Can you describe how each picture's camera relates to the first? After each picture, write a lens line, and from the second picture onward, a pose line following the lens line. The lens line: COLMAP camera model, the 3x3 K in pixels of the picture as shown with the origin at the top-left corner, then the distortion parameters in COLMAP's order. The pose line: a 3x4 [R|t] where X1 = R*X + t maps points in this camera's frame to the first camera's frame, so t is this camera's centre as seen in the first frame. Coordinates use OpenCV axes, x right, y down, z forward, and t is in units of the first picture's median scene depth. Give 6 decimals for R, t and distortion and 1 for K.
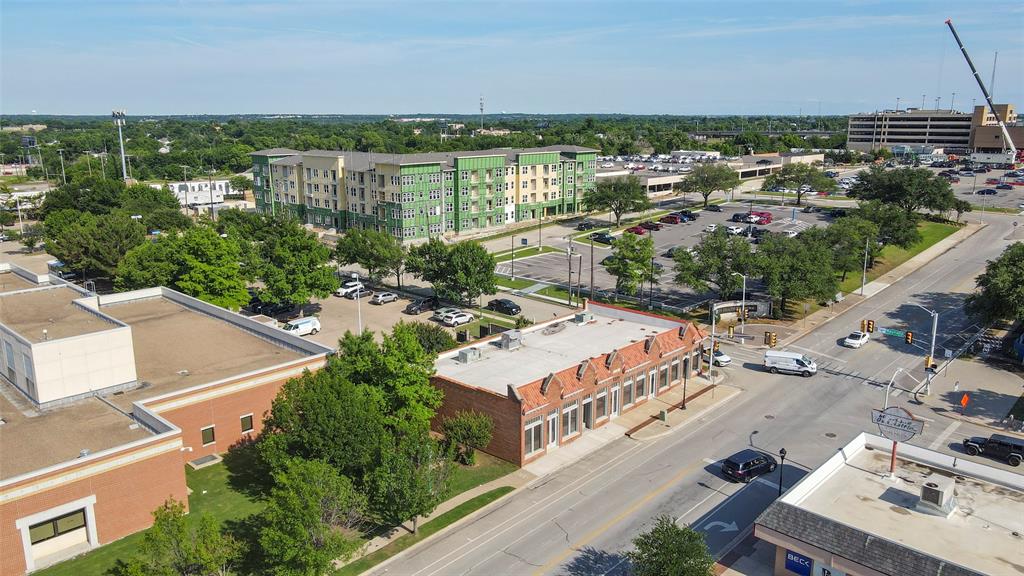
lens RADIAL K [[754.8, 0, 512.0], [0, 754.8, 288.0], [0, 0, 1]] dist [-0.000107, 0.001100]
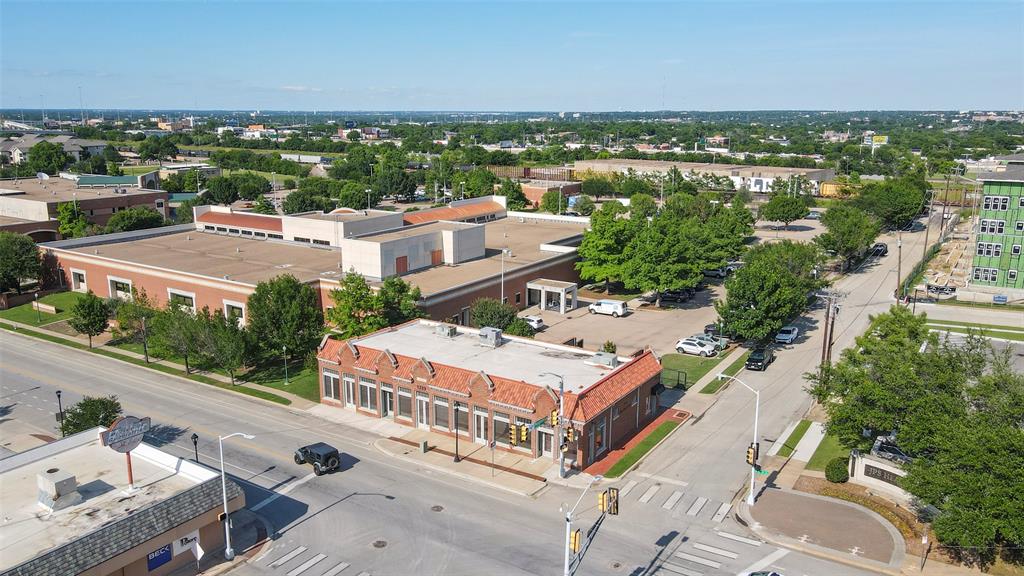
lens RADIAL K [[777.6, 0, 512.0], [0, 777.6, 288.0], [0, 0, 1]] dist [0.005164, 0.011690]
pose [[0.171986, 0.219542, -0.960324, 0.515175], [-0.222412, 0.958332, 0.179254, -0.096927], [0.959663, 0.182759, 0.213648, 0.420673]]
